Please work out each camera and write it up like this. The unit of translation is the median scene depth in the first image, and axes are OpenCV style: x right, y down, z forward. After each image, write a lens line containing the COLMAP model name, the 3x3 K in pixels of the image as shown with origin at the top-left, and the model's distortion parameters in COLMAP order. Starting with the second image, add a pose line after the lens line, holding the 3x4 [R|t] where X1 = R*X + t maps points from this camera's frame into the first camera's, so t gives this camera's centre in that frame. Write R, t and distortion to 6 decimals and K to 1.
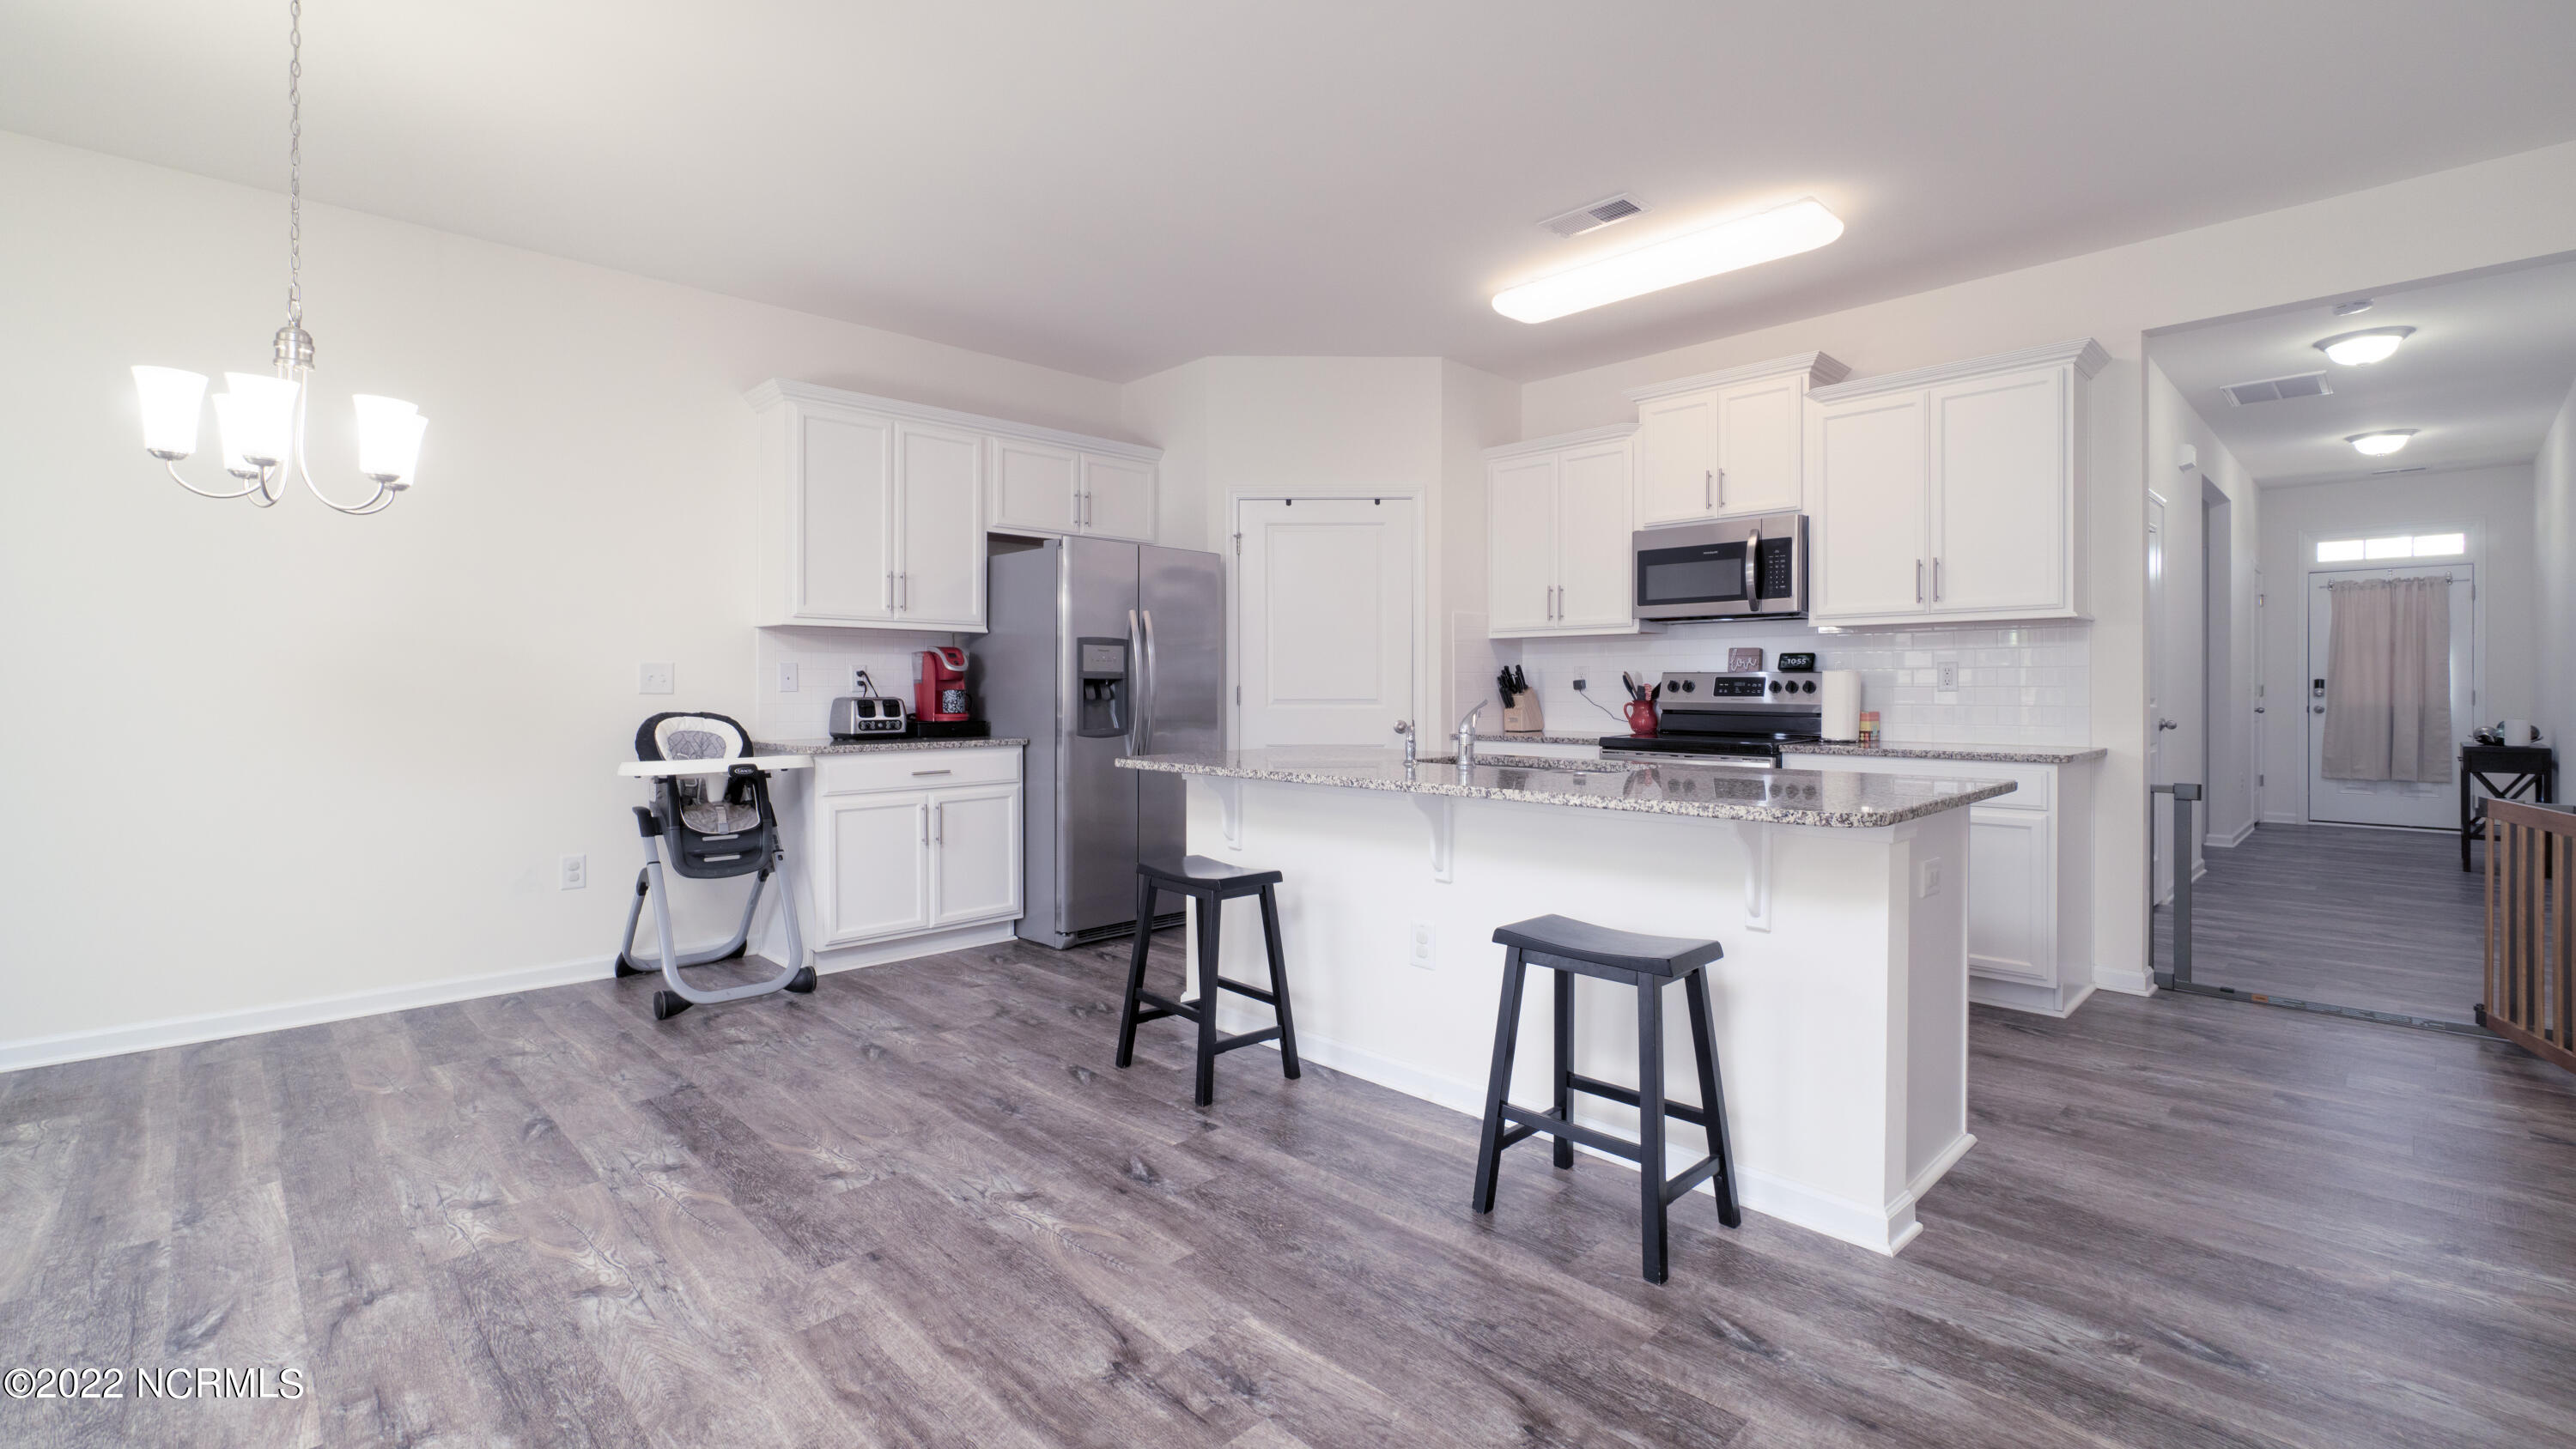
lens RADIAL K [[1110.2, 0, 1289.9], [0, 1110.2, 692.7], [0, 0, 1]] dist [-0.000403, 0.000142]
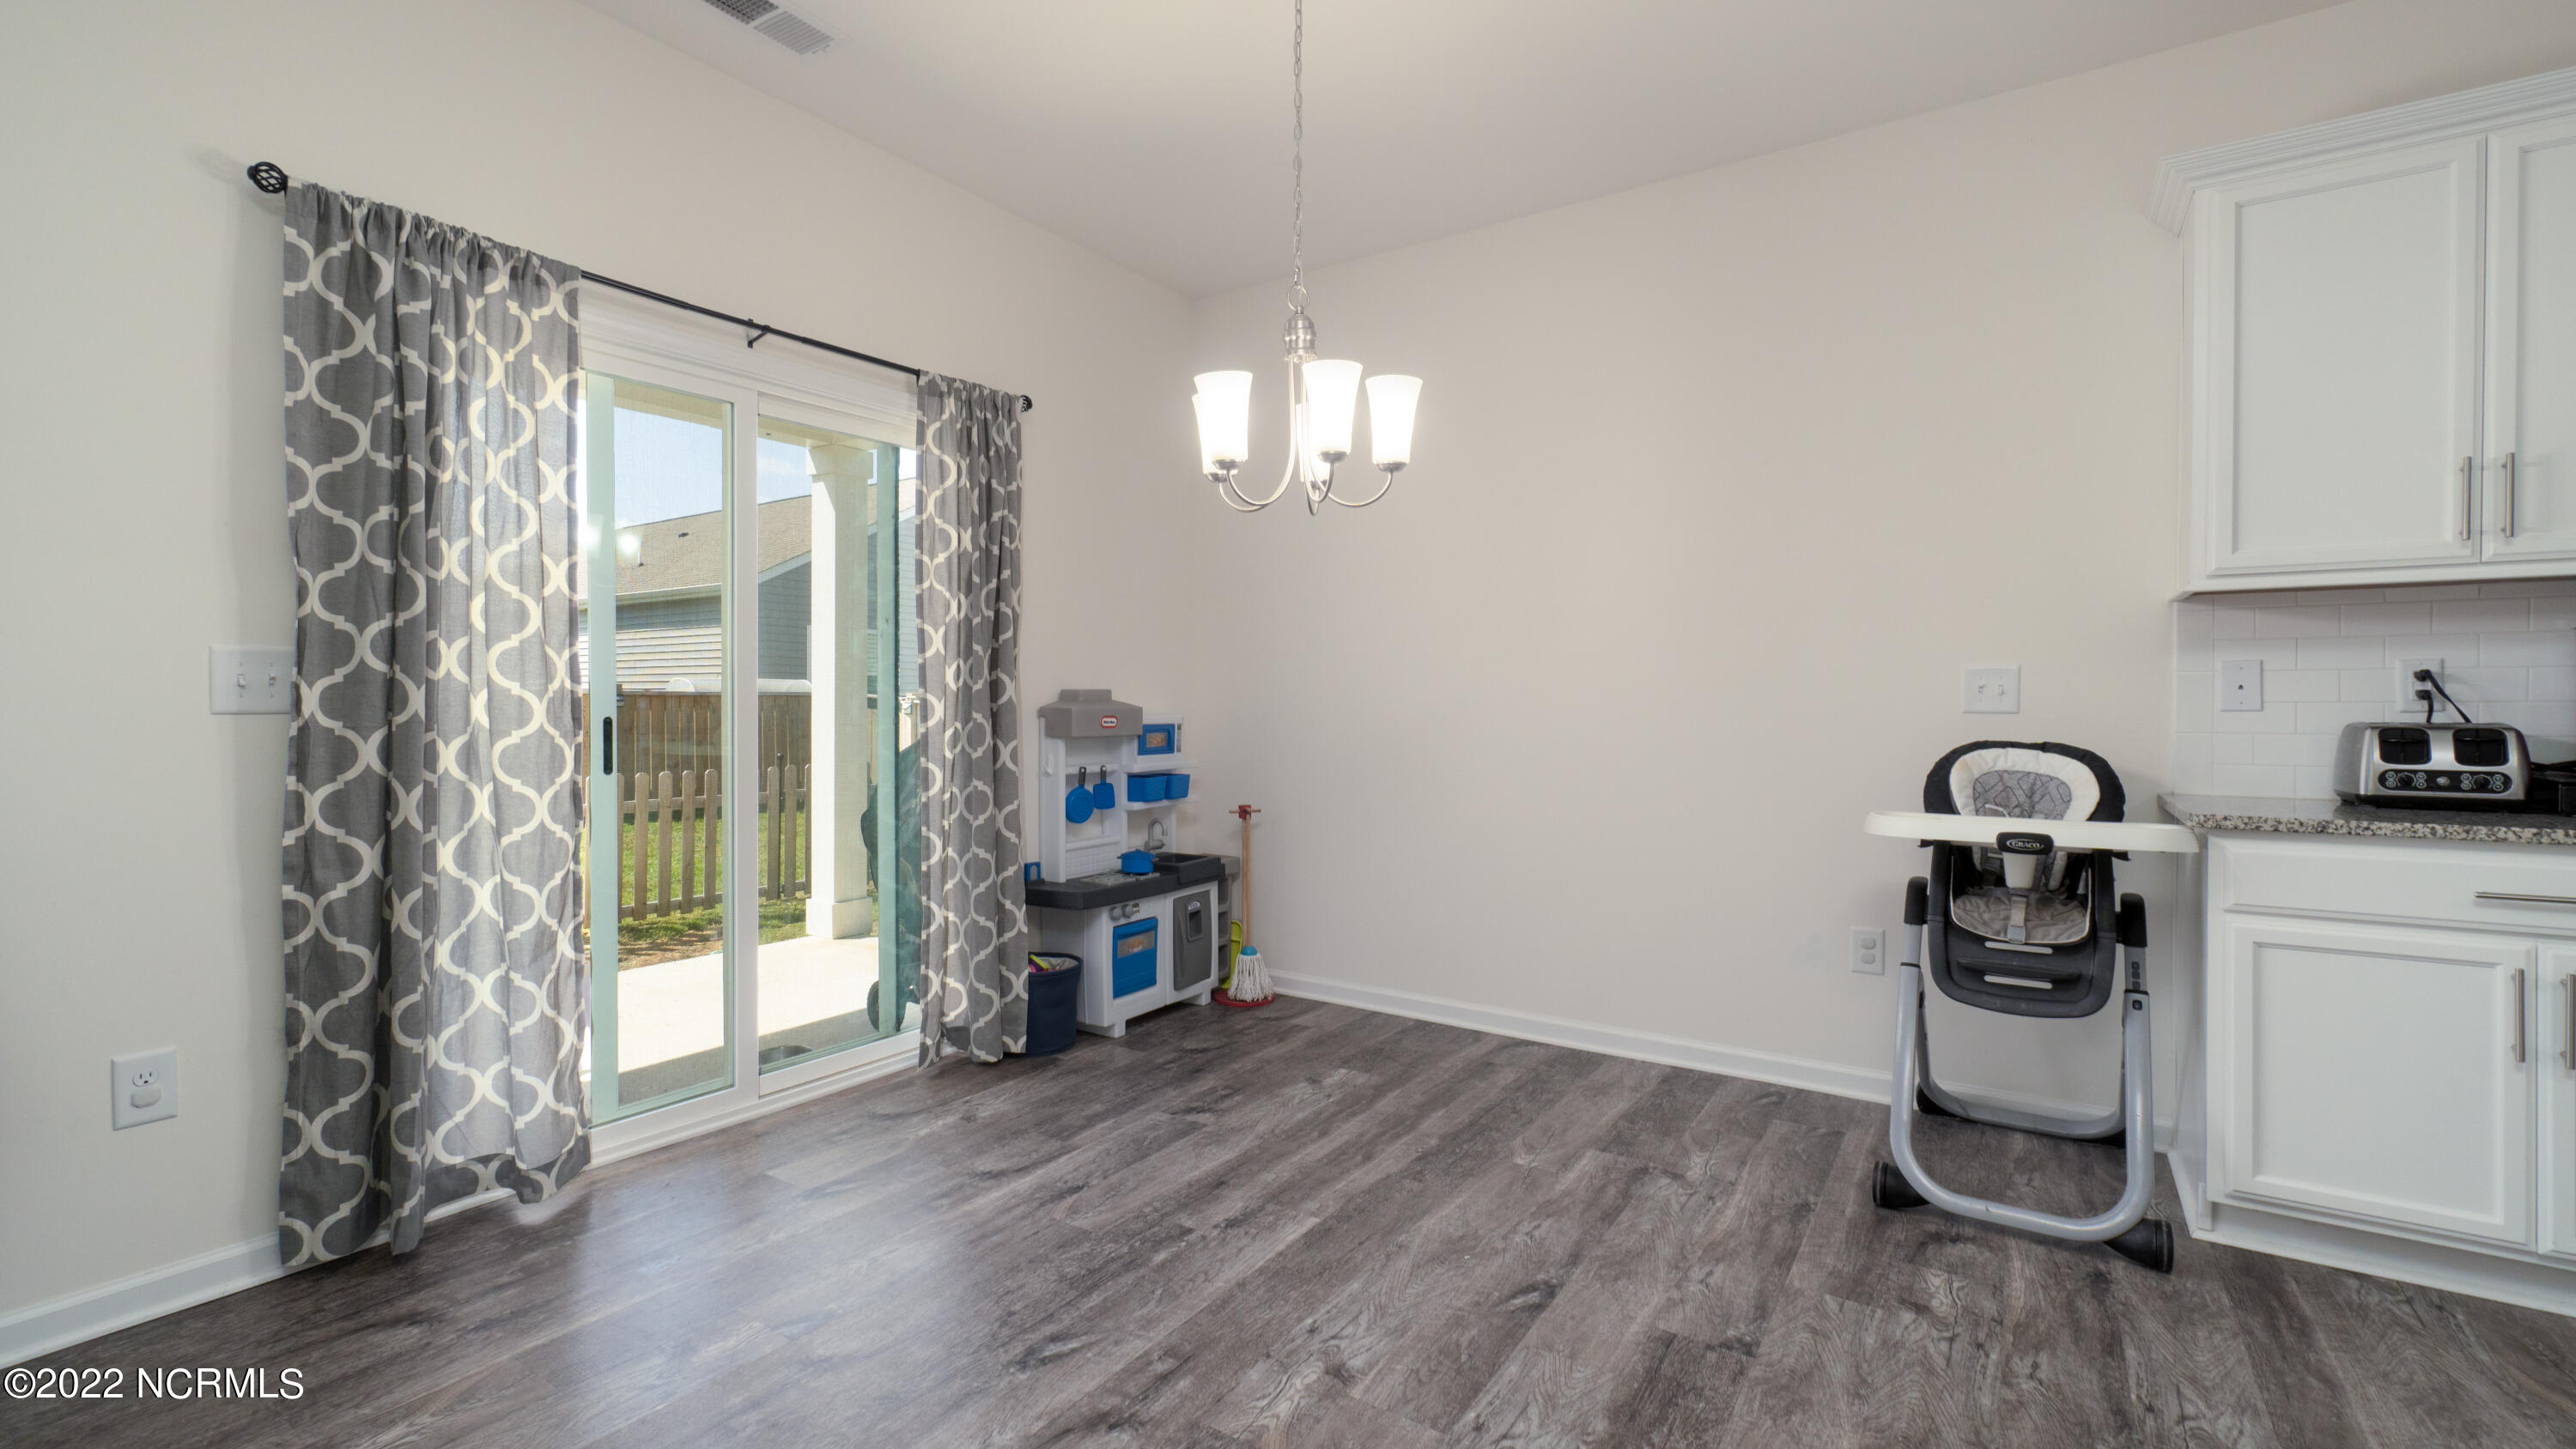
lens RADIAL K [[1116.9, 0, 1249.9], [0, 1116.9, 712.9], [0, 0, 1]] dist [-0.001582, 0.000075]
pose [[0.184841, 0.007661, -0.982739, 0.011062], [-0.003856, 0.999968, 0.007070, -0.001842], [0.982761, 0.002483, 0.184865, 0.393768]]
